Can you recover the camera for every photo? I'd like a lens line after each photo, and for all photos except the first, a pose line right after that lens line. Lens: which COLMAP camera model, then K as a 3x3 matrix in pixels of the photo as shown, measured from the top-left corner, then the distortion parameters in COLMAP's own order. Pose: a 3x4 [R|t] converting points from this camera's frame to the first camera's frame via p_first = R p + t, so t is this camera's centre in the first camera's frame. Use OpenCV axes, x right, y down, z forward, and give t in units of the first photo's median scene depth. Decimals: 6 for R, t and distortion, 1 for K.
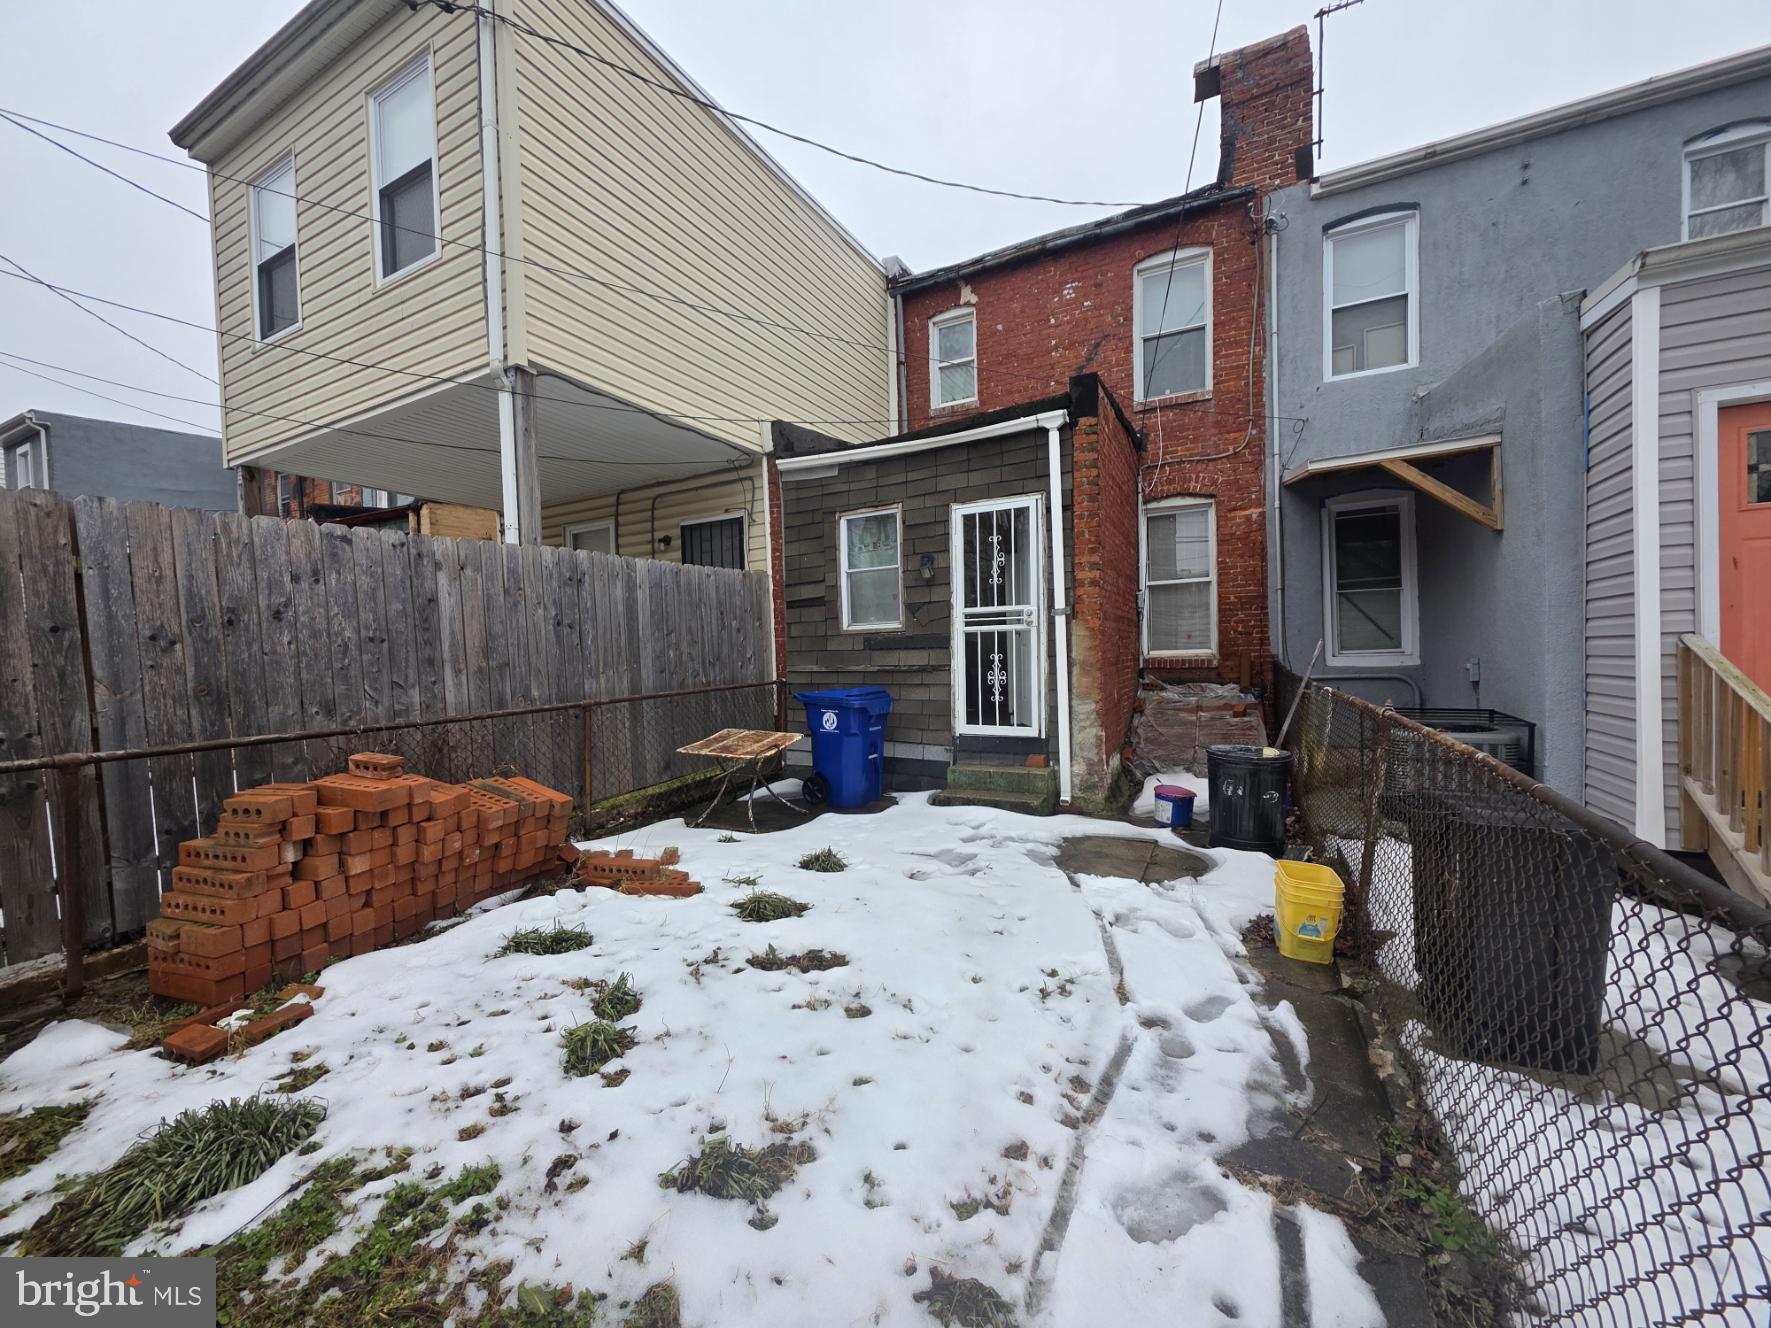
lens RADIAL K [[702.8, 0, 880.5], [0, 702.8, 668.4], [0, 0, 1]] dist [-0.001819, -0.000065]
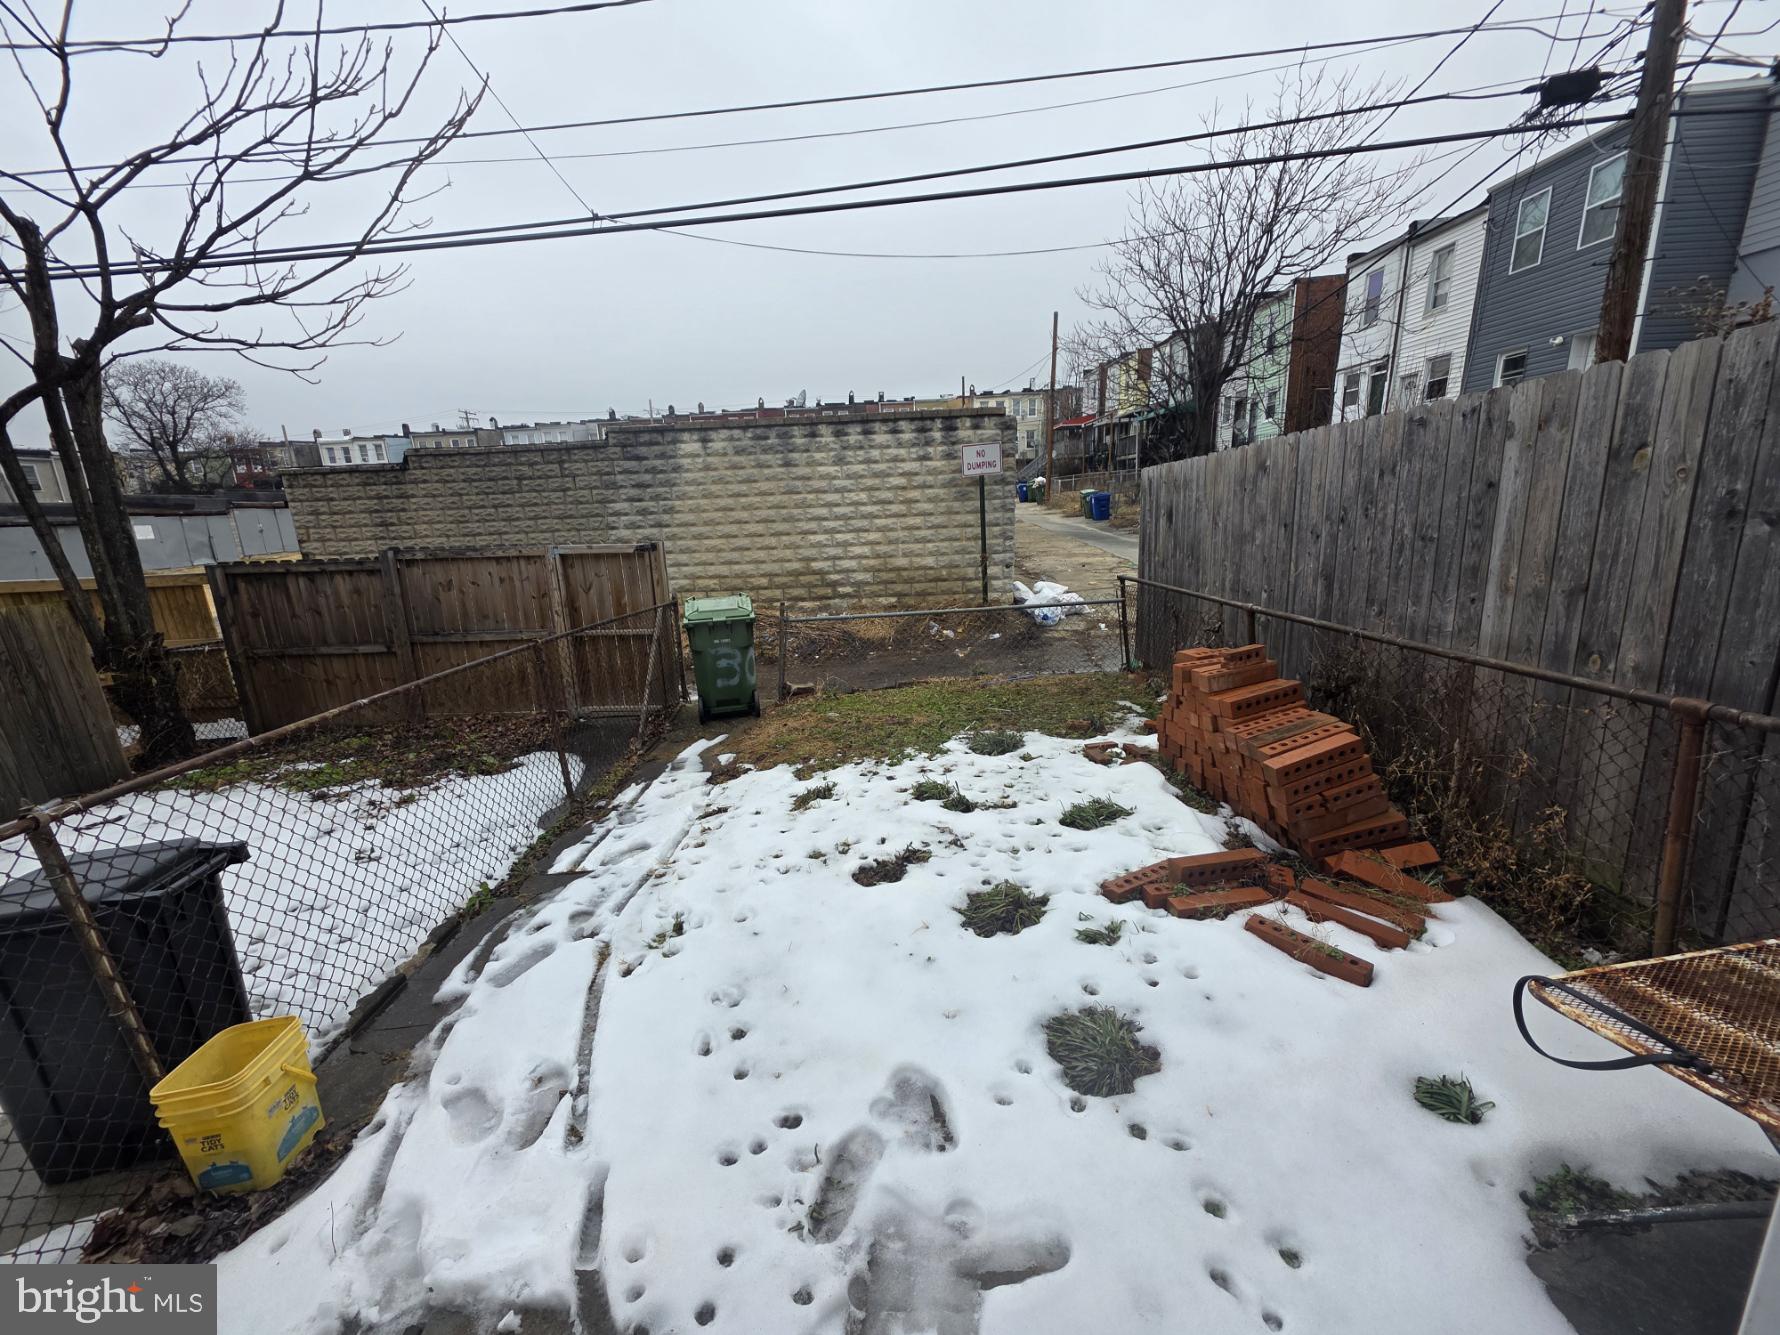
lens RADIAL K [[706.4, 0, 886.1], [0, 706.4, 674.3], [0, 0, 1]] dist [-0.001819, -0.000065]
pose [[-0.887938, 0.163878, -0.429778, 0.380183], [0.054344, 0.965210, 0.255767, -0.201230], [0.456741, 0.203750, -0.865953, 2.172145]]
